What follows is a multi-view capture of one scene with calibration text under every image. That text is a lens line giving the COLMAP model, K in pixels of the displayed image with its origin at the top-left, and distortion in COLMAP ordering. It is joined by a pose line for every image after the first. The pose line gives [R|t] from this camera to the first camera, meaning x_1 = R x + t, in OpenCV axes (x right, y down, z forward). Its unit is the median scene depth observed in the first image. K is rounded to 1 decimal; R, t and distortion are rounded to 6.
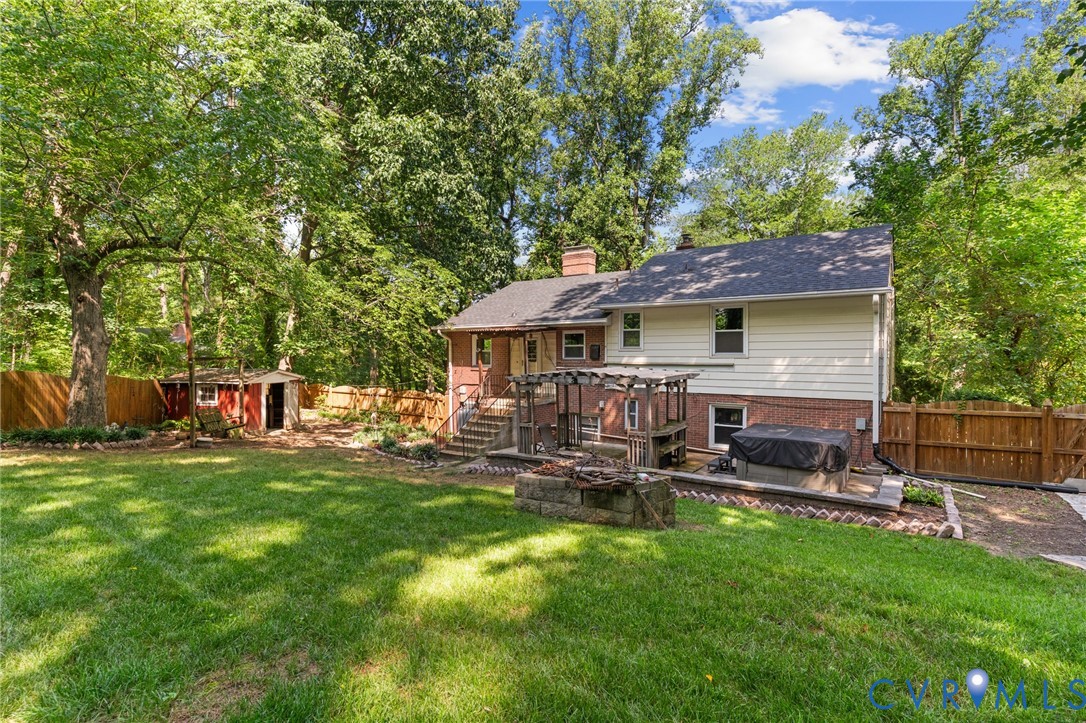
lens RADIAL K [[516.0, 0, 535.8], [0, 516.0, 364.1], [0, 0, 1]] dist [0.004075, -0.001542]
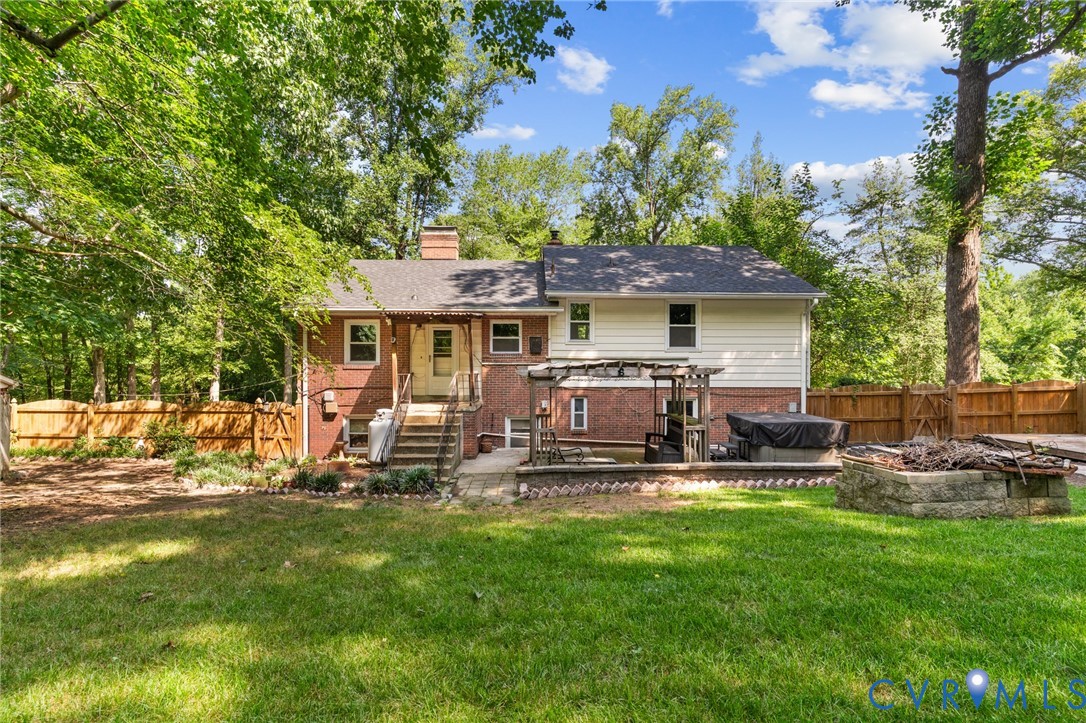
lens RADIAL K [[516.0, 0, 536.6], [0, 516.0, 364.6], [0, 0, 1]] dist [0.004075, -0.001542]
pose [[0.809308, 0.001169, 0.587384, -0.426059], [0.008067, 0.999882, -0.013105, 0.022290], [-0.587330, 0.015345, 0.809202, 0.304719]]
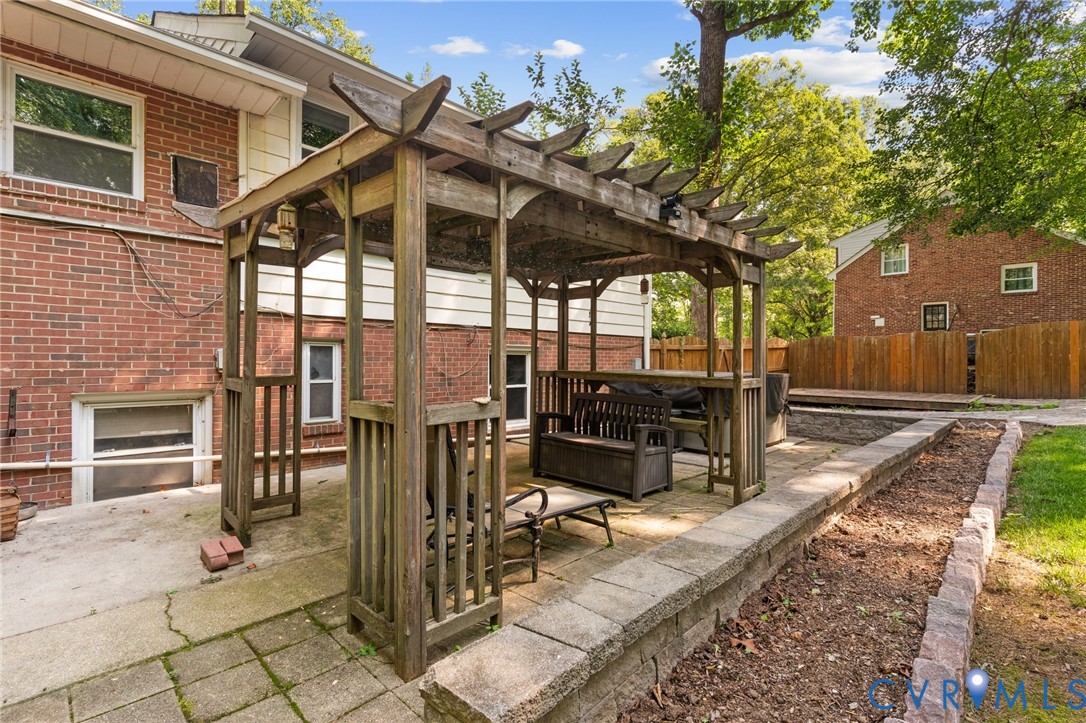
lens RADIAL K [[516.0, 0, 541.8], [0, 516.0, 358.6], [0, 0, 1]] dist [0.004075, -0.001542]
pose [[0.158405, 0.004927, 0.987362, -0.156915], [0.011343, 0.999912, -0.006809, 0.086361], [-0.987309, 0.012278, 0.158335, 0.804165]]
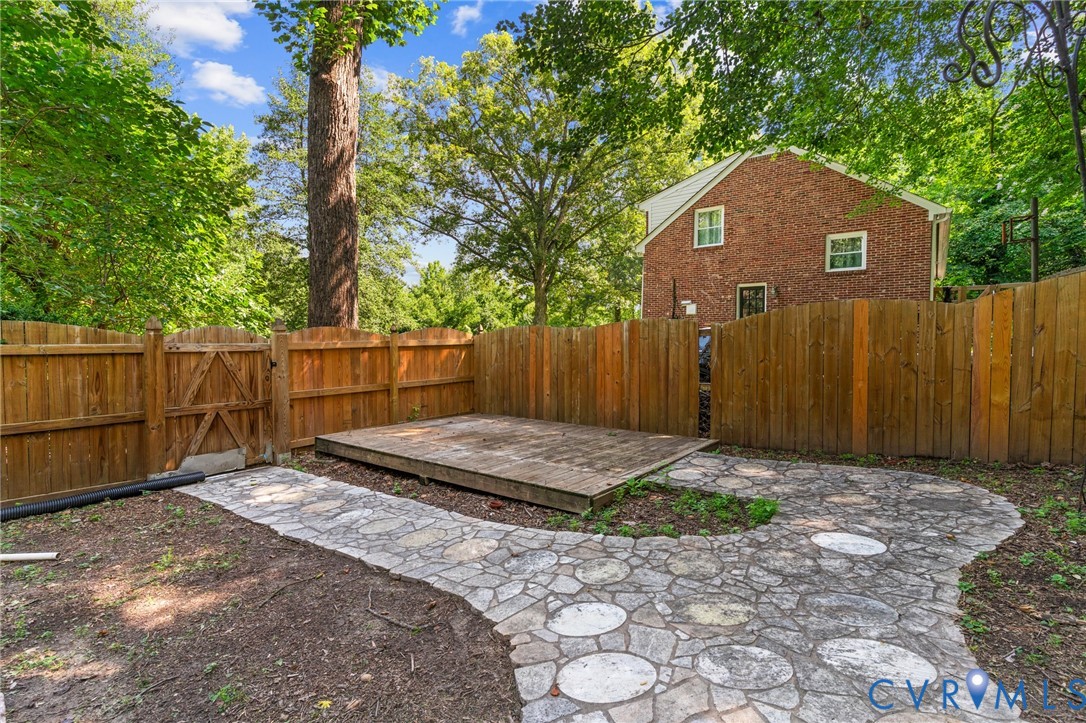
lens RADIAL K [[516.0, 0, 547.7], [0, 516.0, 357.5], [0, 0, 1]] dist [0.004075, -0.001542]
pose [[0.009814, -0.014124, 0.999852, 0.311152], [0.008247, 0.999867, 0.014044, 0.070575], [-0.999918, 0.008108, 0.009929, 0.397132]]
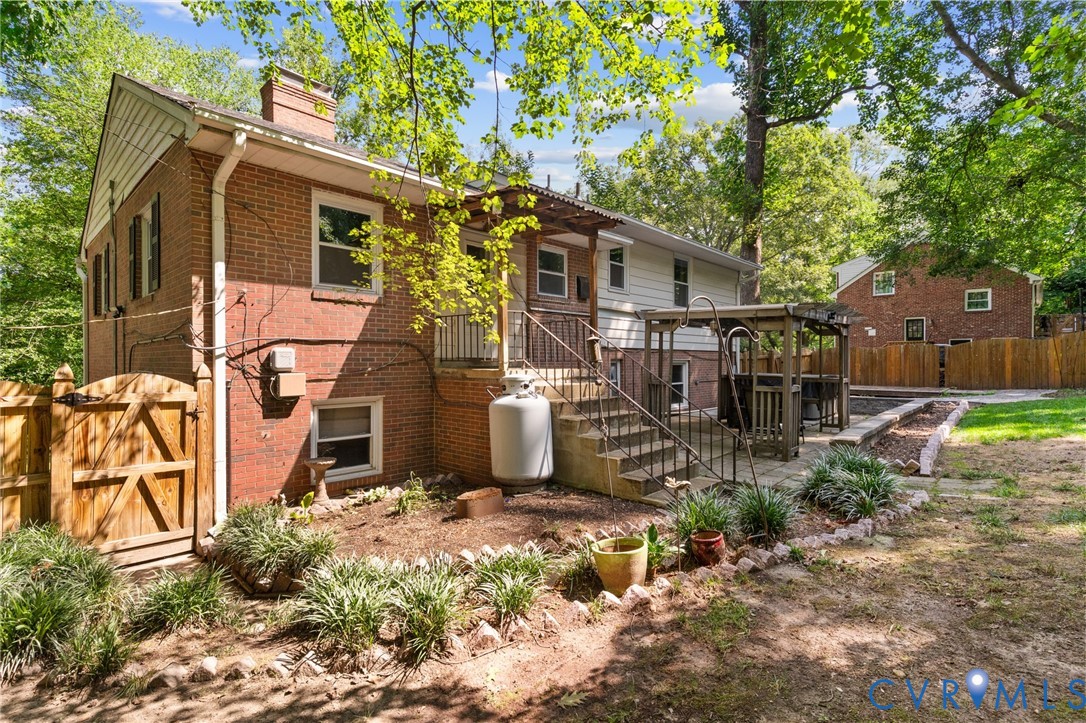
lens RADIAL K [[516.0, 0, 537.4], [0, 516.0, 363.2], [0, 0, 1]] dist [0.004075, -0.001542]
pose [[0.131484, -0.004914, 0.991306, -0.550460], [0.017011, 0.999852, 0.002700, 0.069670], [-0.991172, 0.016508, 0.131548, 1.033531]]
